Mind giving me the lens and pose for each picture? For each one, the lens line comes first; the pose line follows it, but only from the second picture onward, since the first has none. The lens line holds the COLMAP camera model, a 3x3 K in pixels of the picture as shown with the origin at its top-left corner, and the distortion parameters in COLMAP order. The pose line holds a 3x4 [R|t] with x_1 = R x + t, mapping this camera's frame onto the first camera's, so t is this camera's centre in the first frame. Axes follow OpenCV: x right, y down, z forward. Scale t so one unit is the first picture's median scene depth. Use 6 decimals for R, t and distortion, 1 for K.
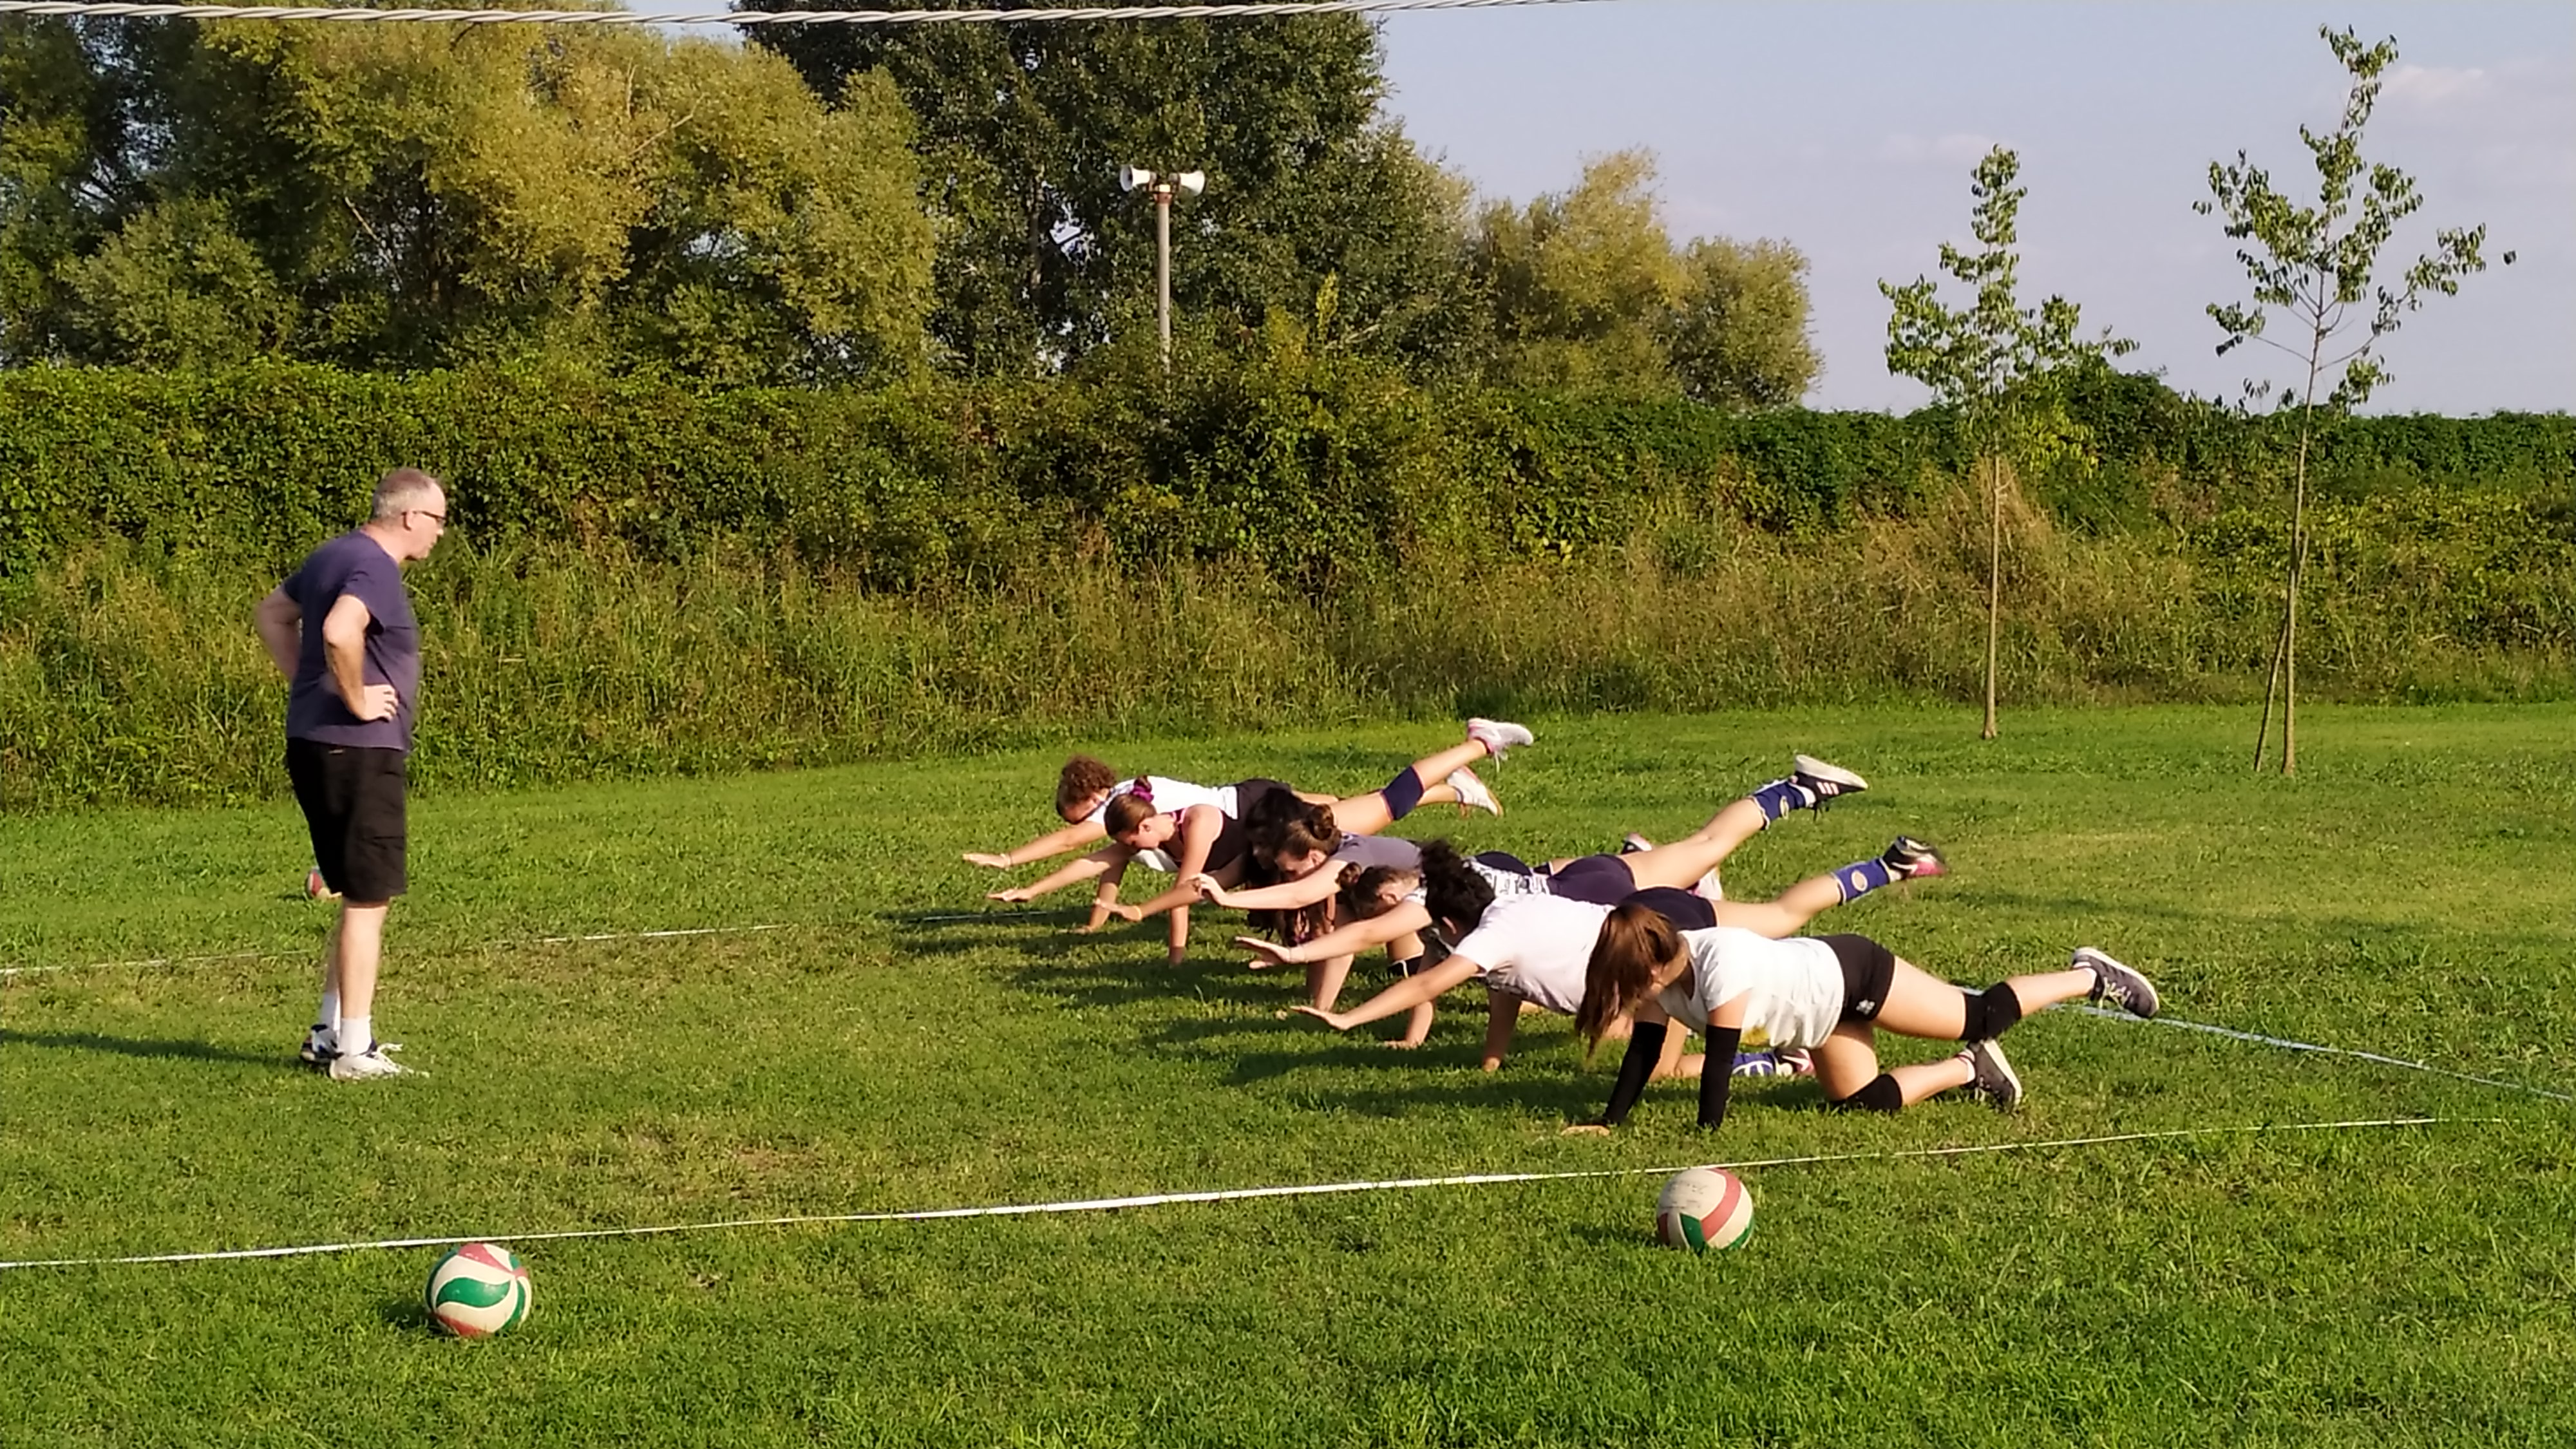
lens RADIAL K [[4755.6, 0, 1286.4], [0, 4755.6, 731.1], [0, 0, 1]] dist [0.079885, 0.000000]
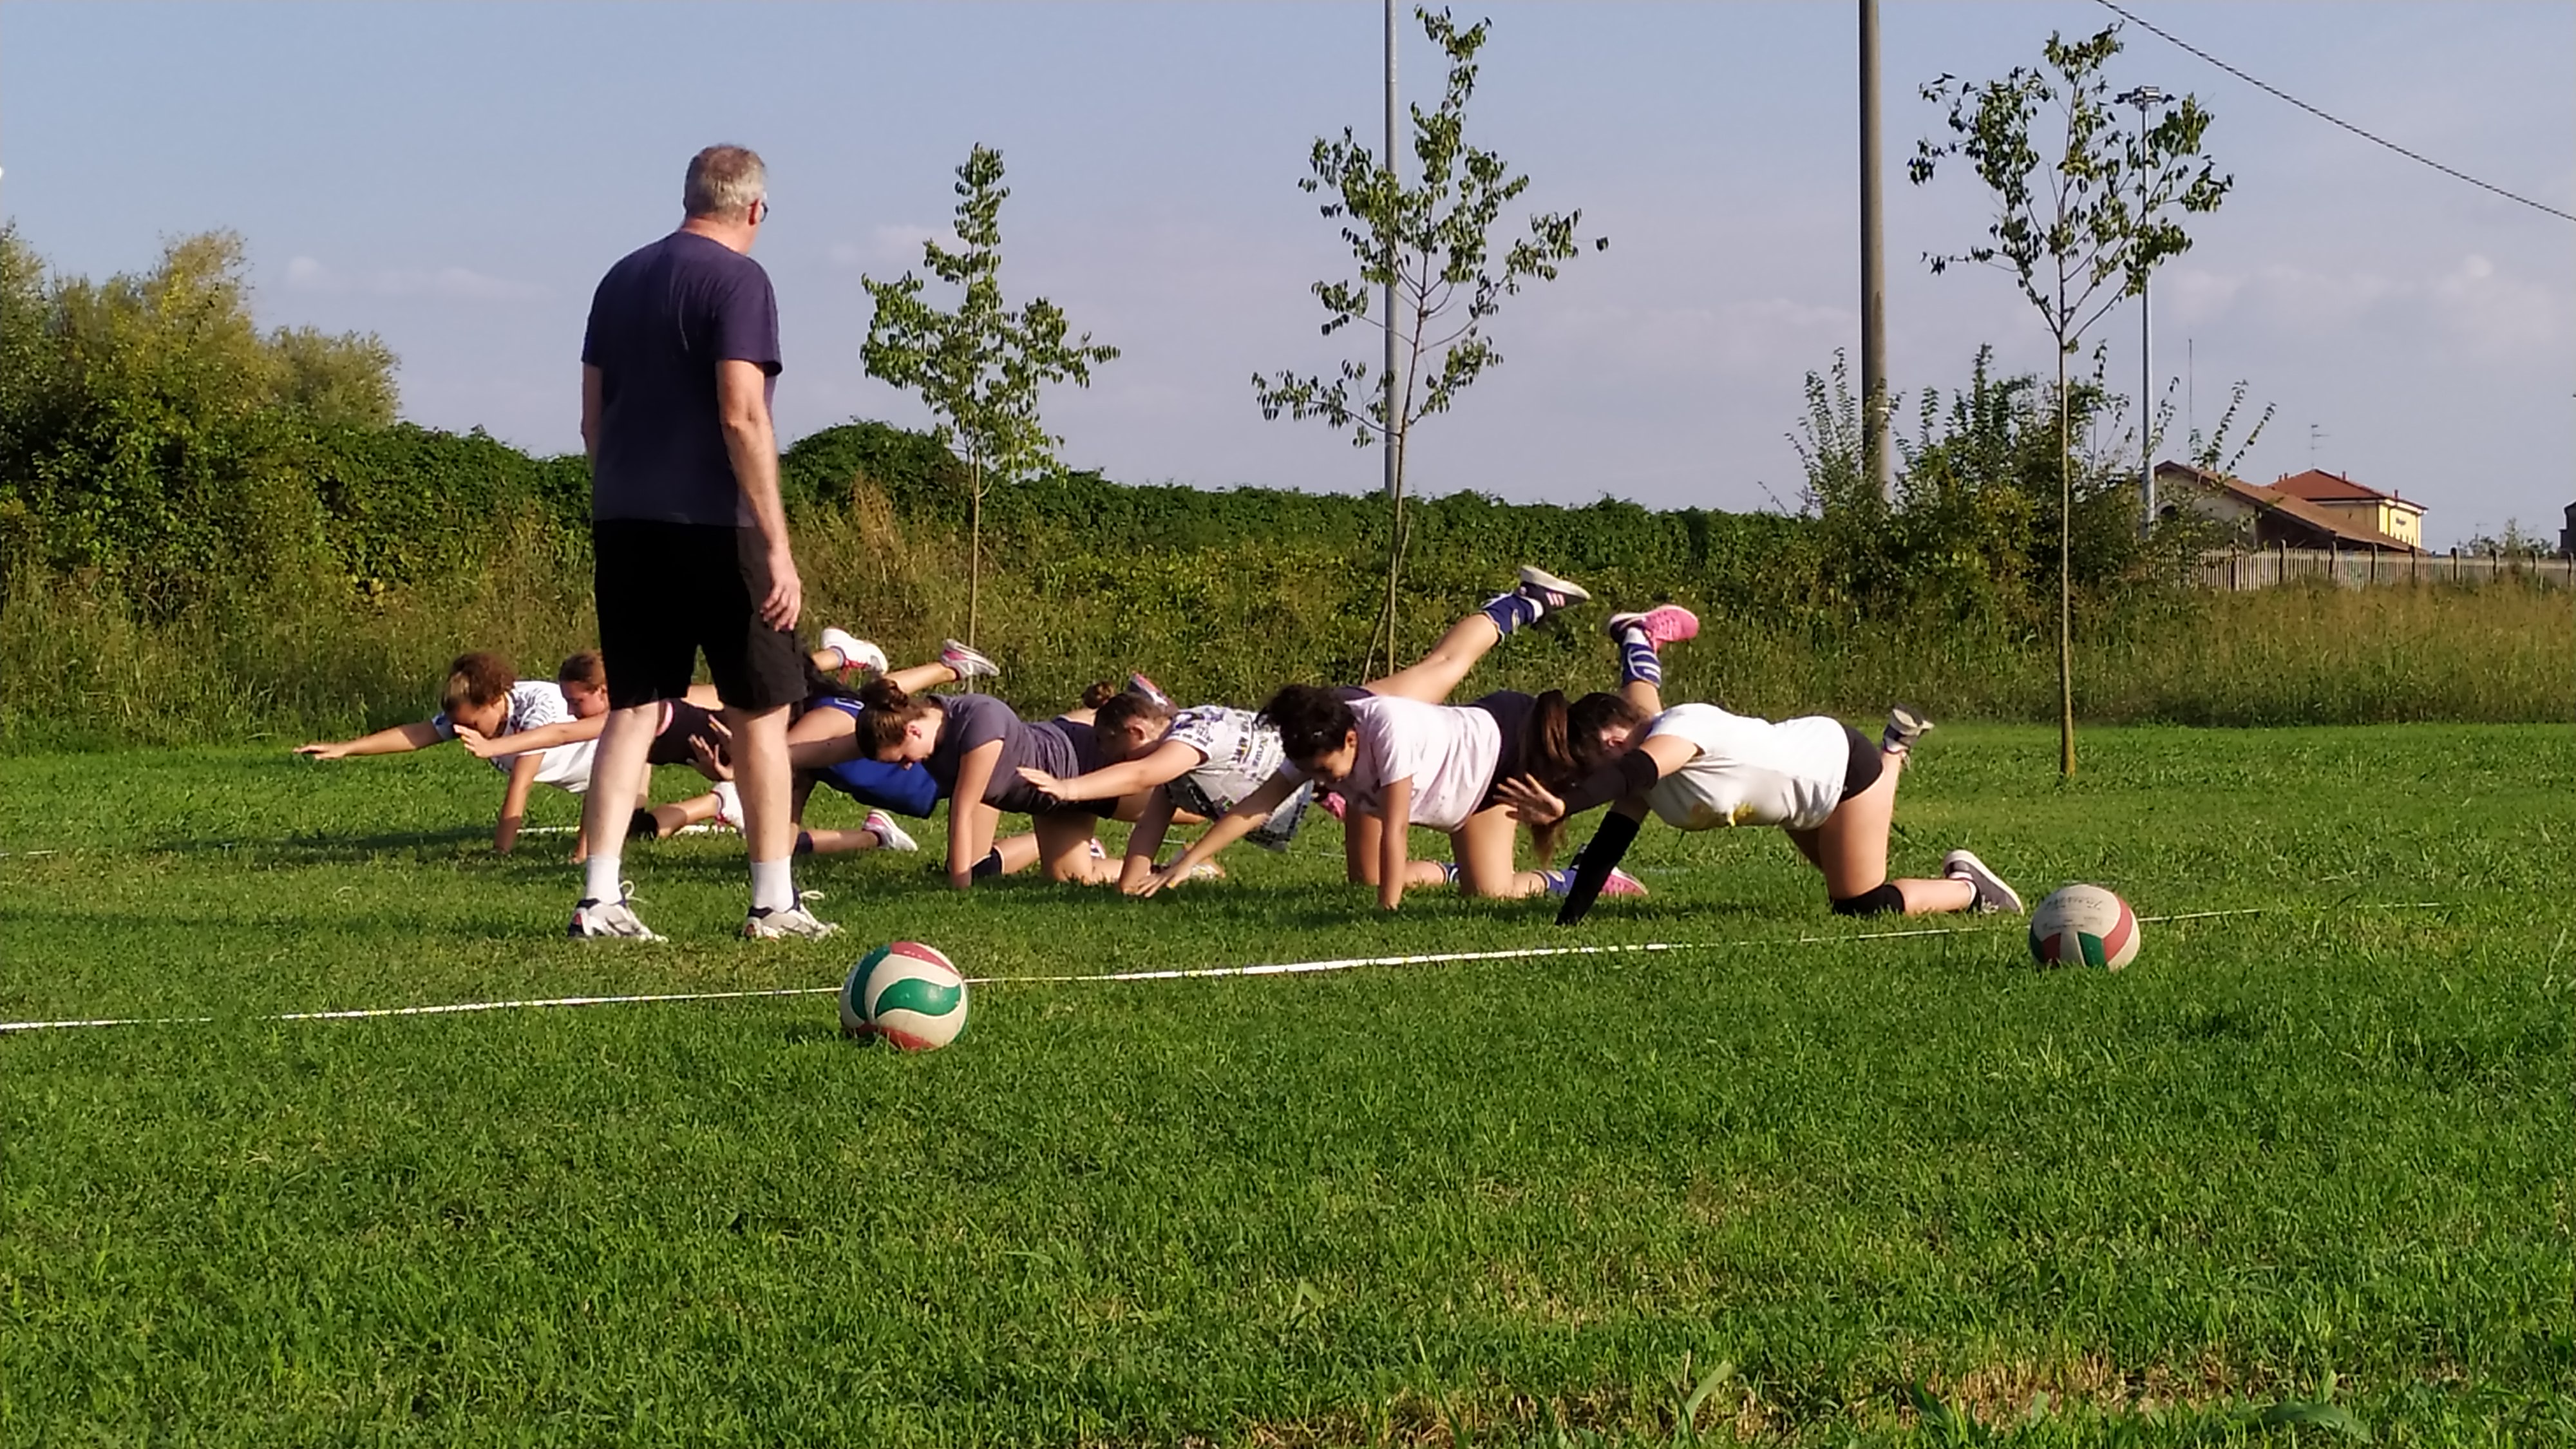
lens RADIAL K [[4755.6, 0, 1285.3], [0, 4755.6, 734.7], [0, 0, 1]] dist [0.079885, 0.000000]
pose [[0.944839, 0.008855, 0.327414, -0.109727], [0.001642, 0.999494, -0.031772, 0.029004], [-0.327530, 0.030557, 0.944347, 0.064174]]
